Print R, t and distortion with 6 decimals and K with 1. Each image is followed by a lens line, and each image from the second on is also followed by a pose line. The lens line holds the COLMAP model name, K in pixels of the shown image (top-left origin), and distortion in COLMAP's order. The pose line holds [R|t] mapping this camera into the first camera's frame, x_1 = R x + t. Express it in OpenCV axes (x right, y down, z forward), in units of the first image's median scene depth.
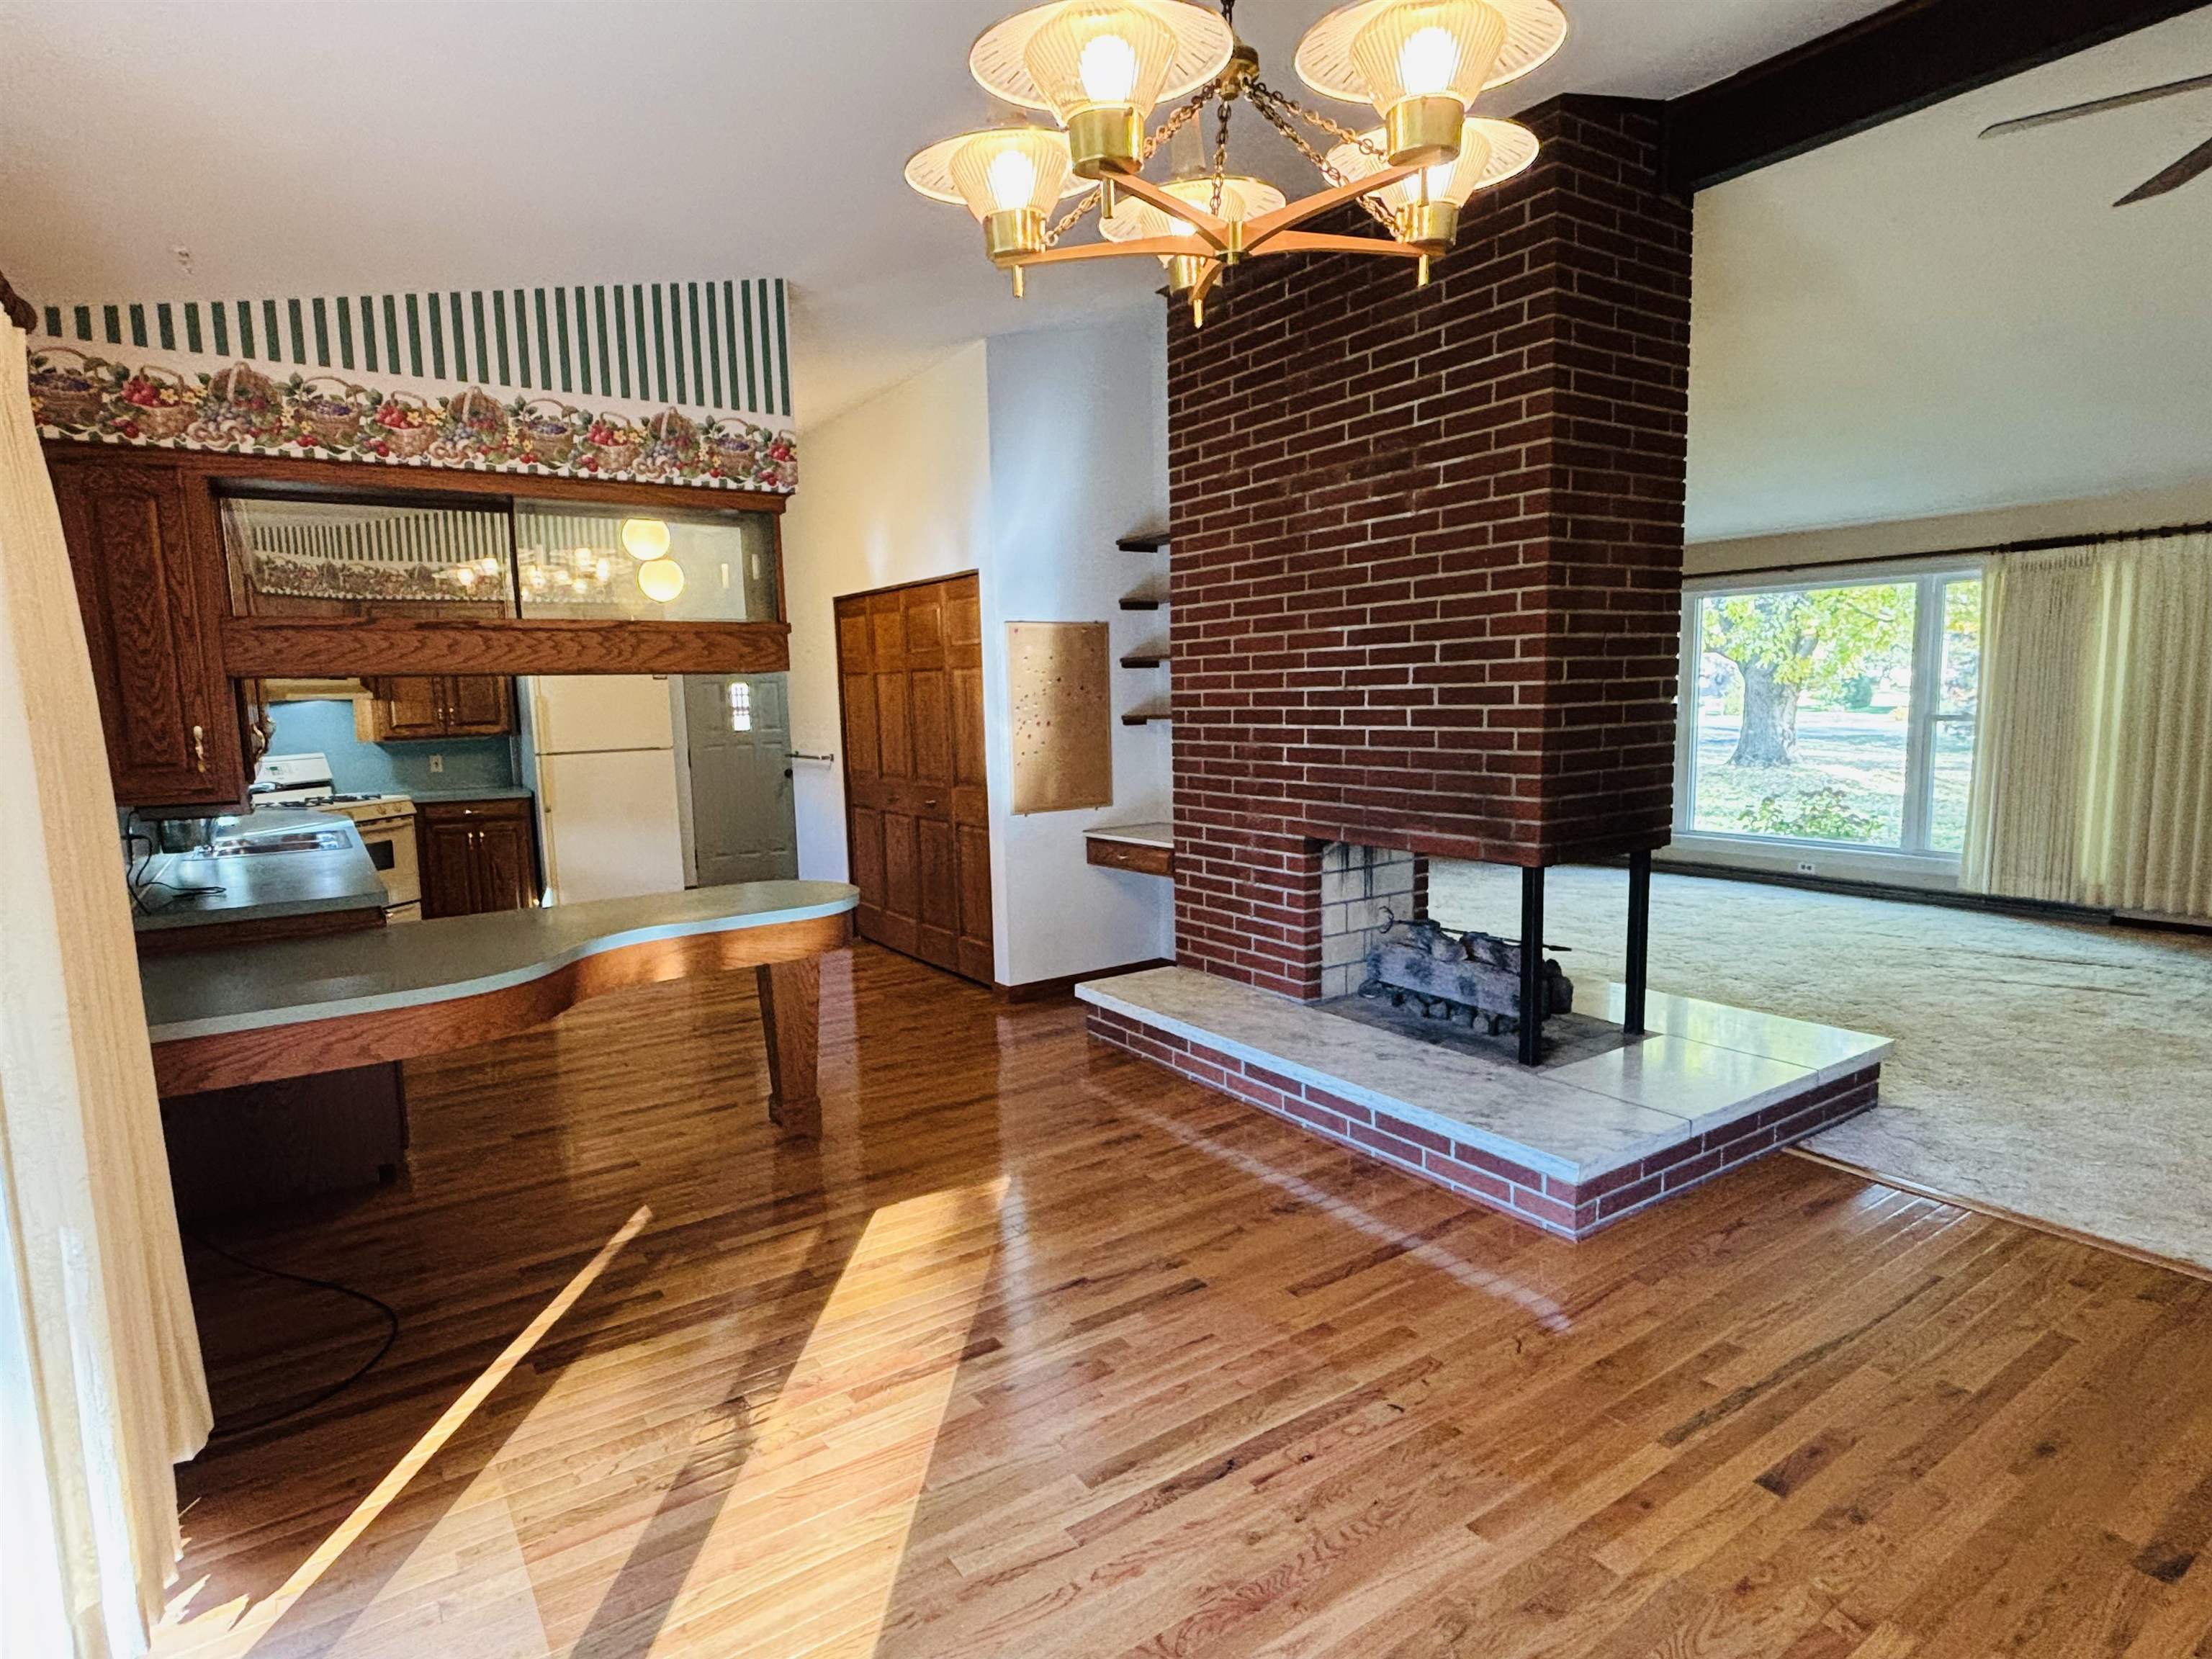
lens RADIAL K [[1175.0, 0, 1098.6], [0, 1175.0, 829.1], [0, 0, 1]] dist [0.003891, -0.005732]
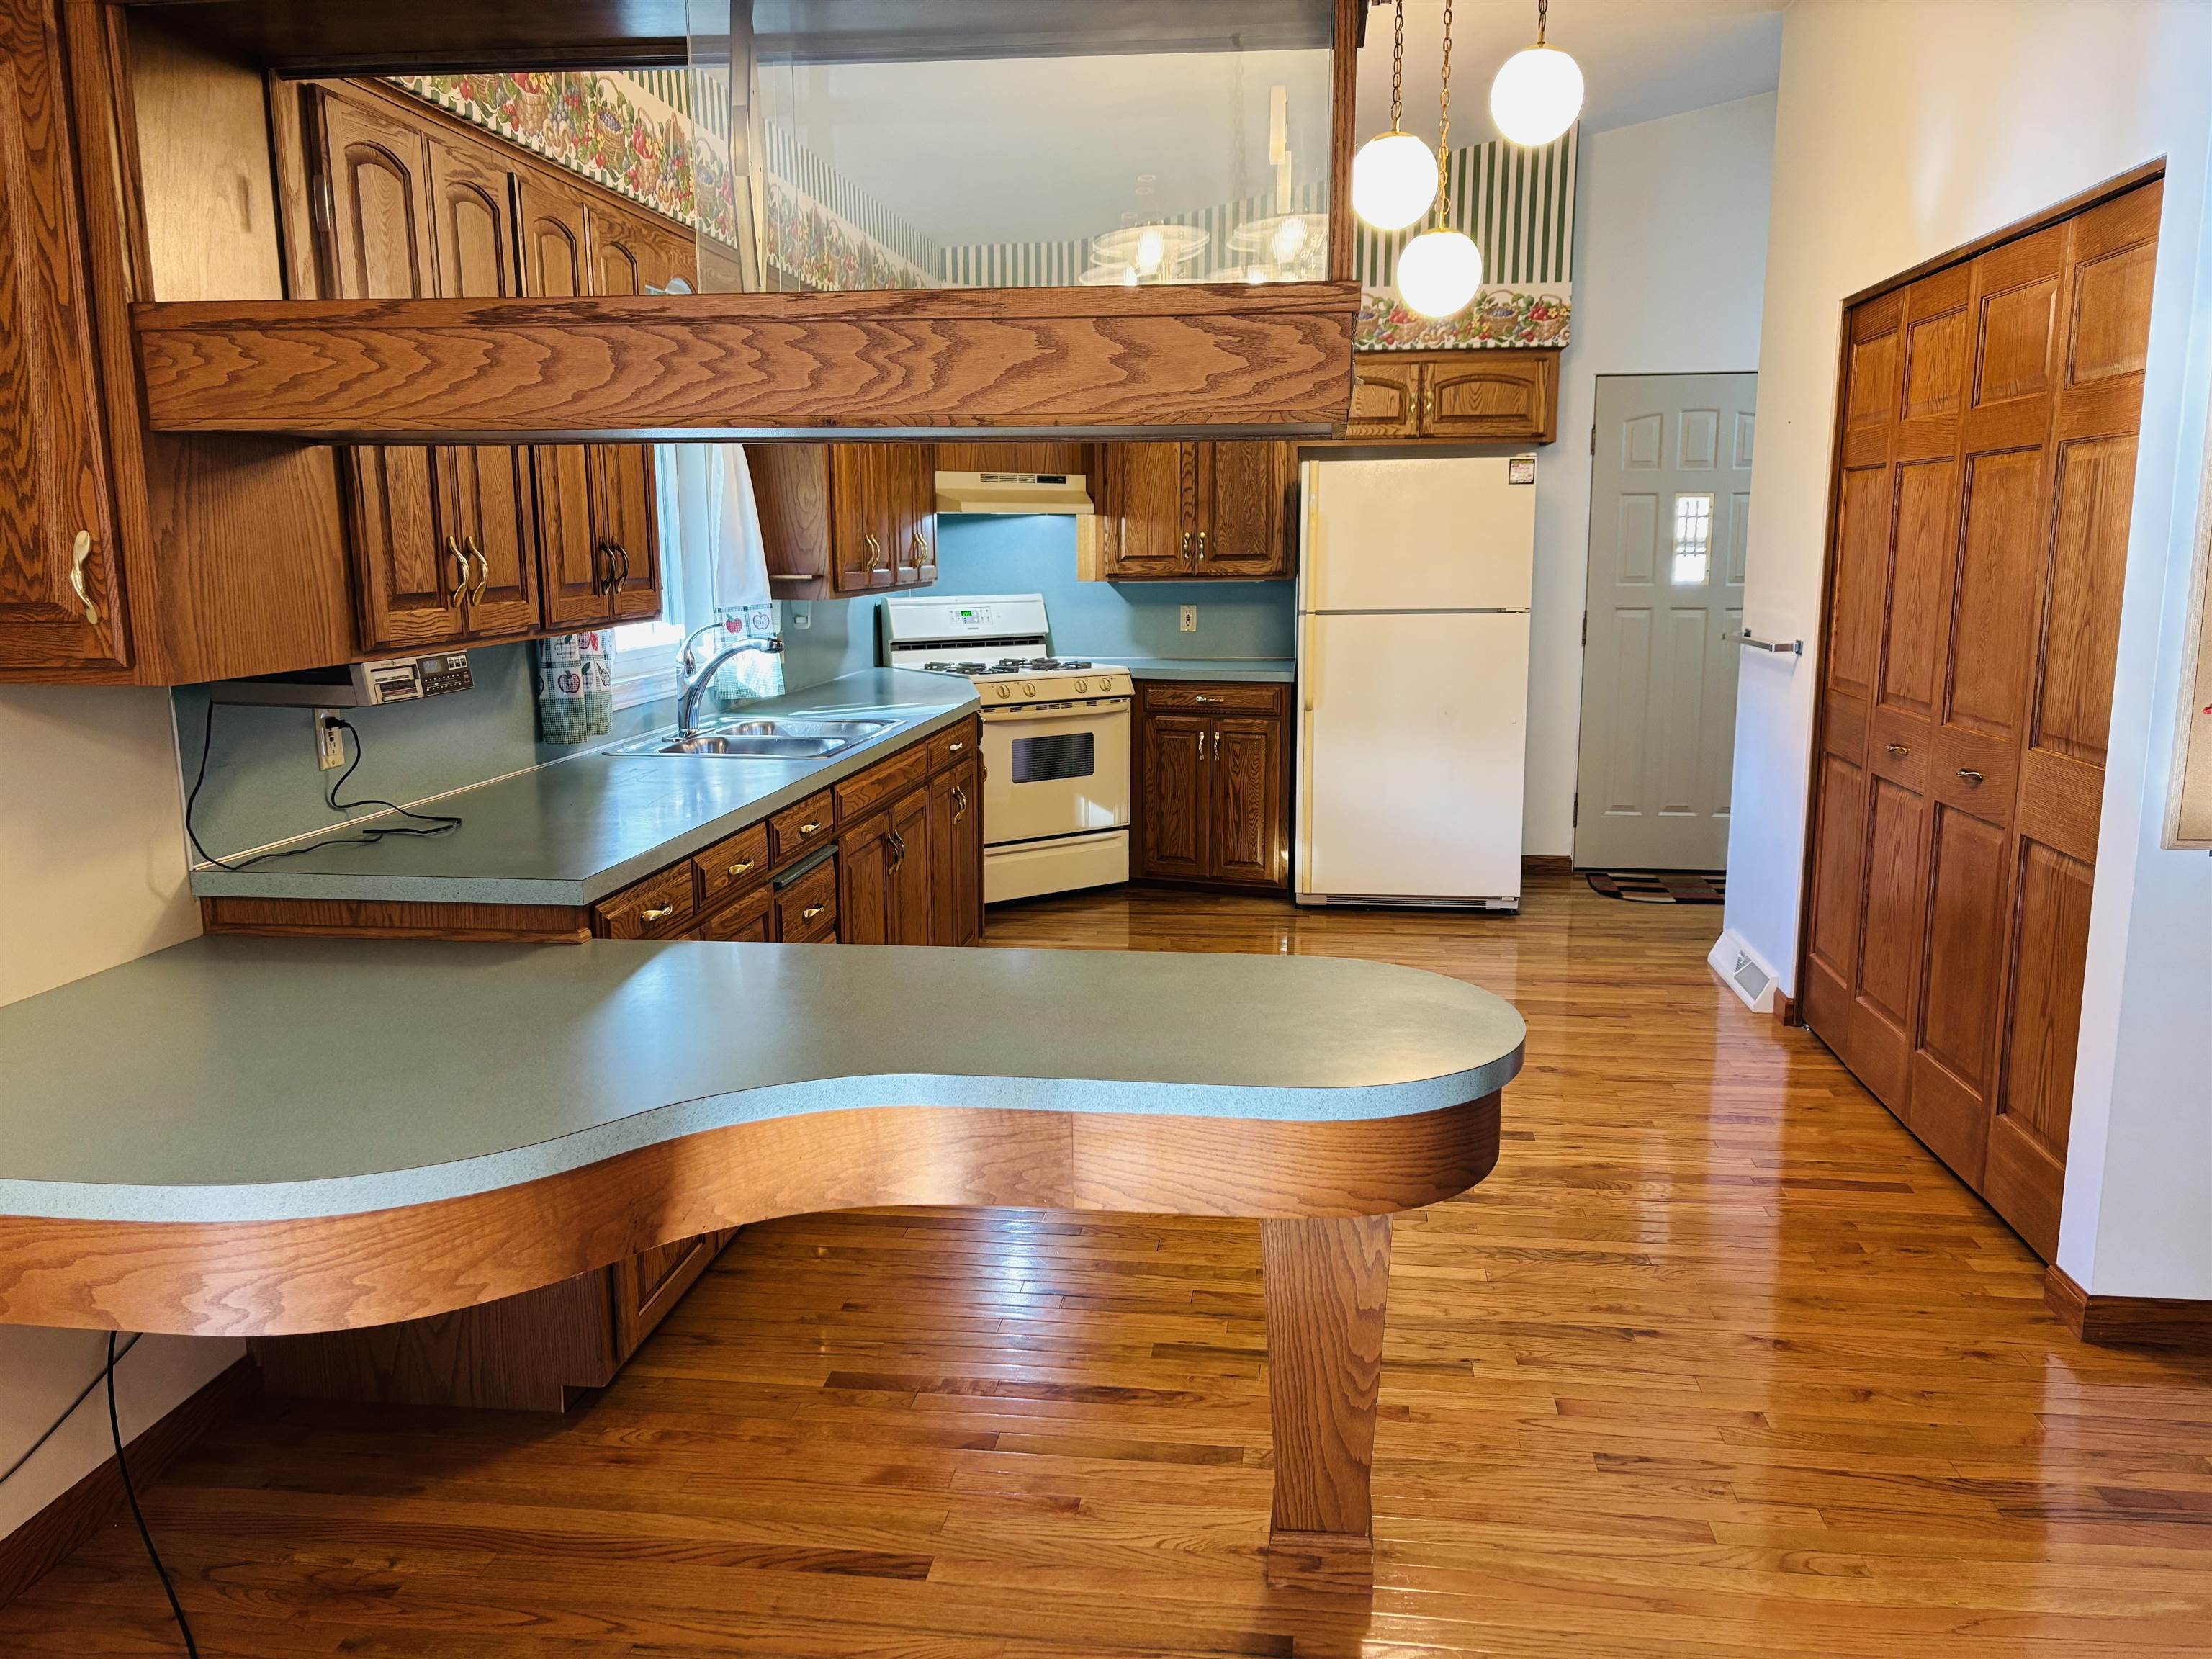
lens RADIAL K [[1682.1, 0, 1111.4], [0, 1682.1, 833.8], [0, 0, 1]] dist [0.035069, -0.013877]
pose [[0.753214, 0.135061, -0.643761, 0.018630], [-0.092071, 0.990706, 0.100125, -0.036892], [0.651300, -0.016144, 0.758648, 0.371803]]
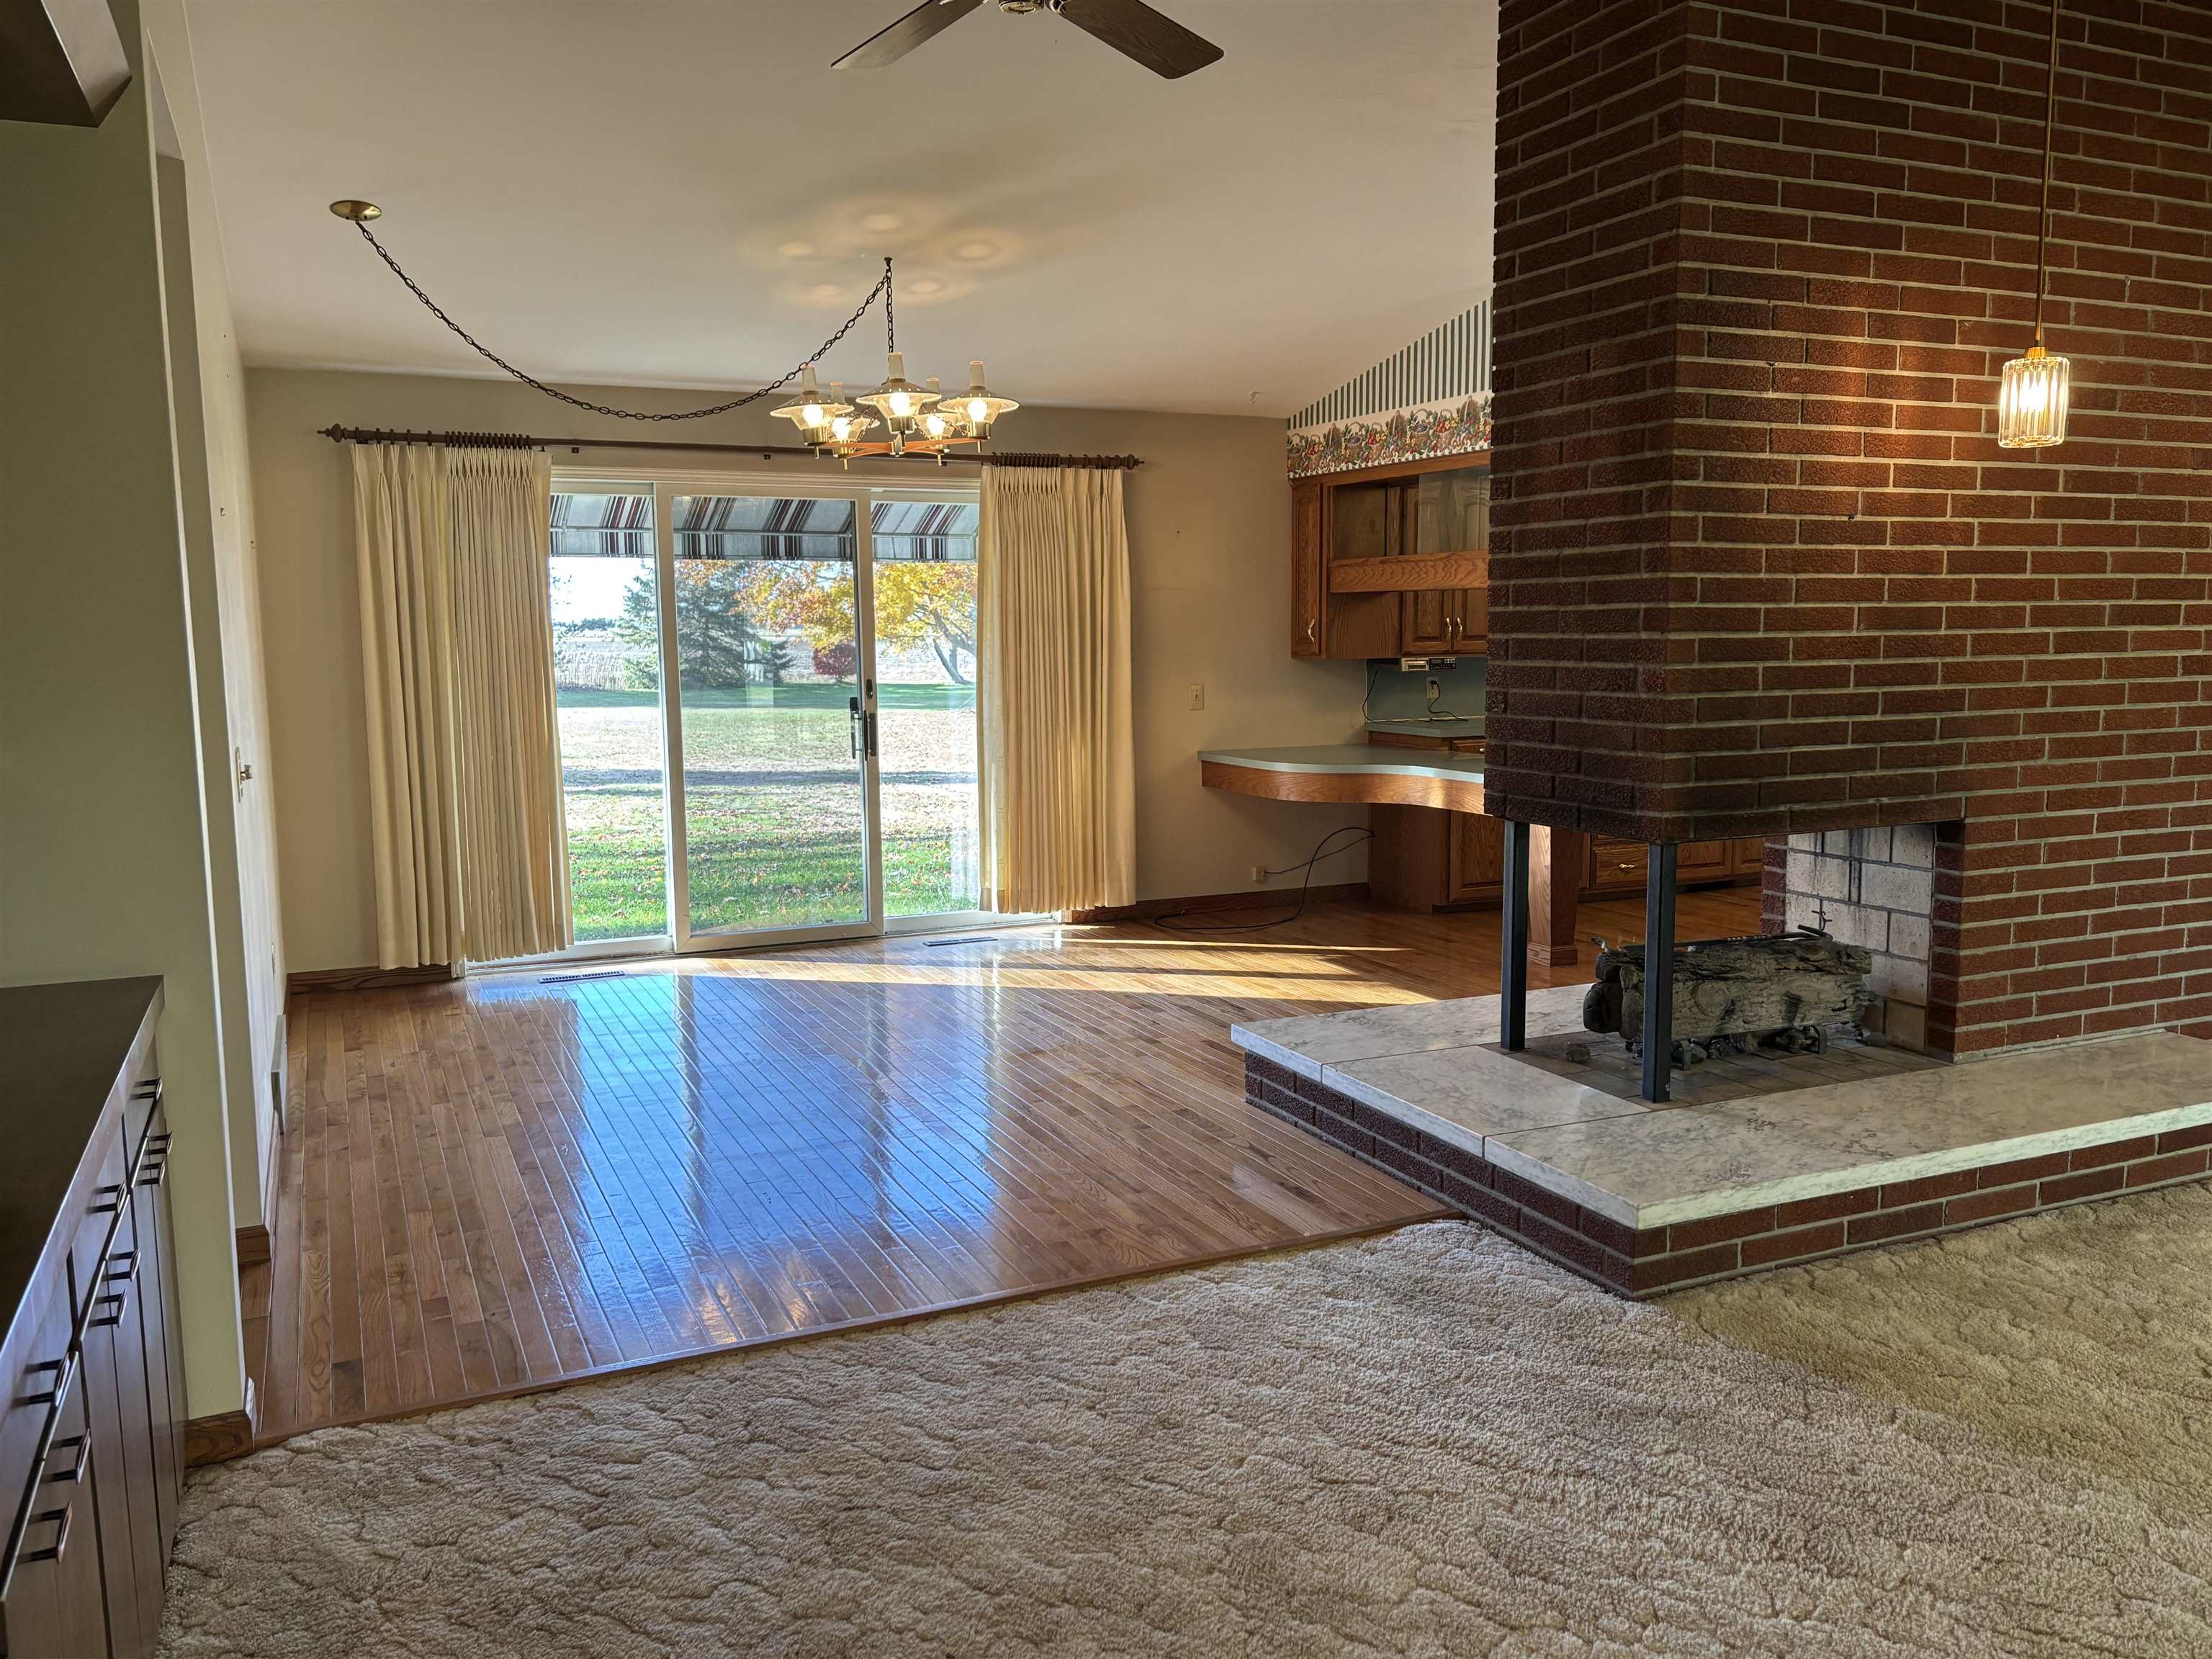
lens RADIAL K [[1721.1, 0, 1107.2], [0, 1721.1, 837.2], [0, 0, 1]] dist [0.030710, 0.006597]
pose [[-0.155376, 0.149273, -0.976512, 1.060334], [-0.105071, 0.980412, 0.166588, -0.086660], [0.982252, 0.128487, -0.136648, 0.557469]]
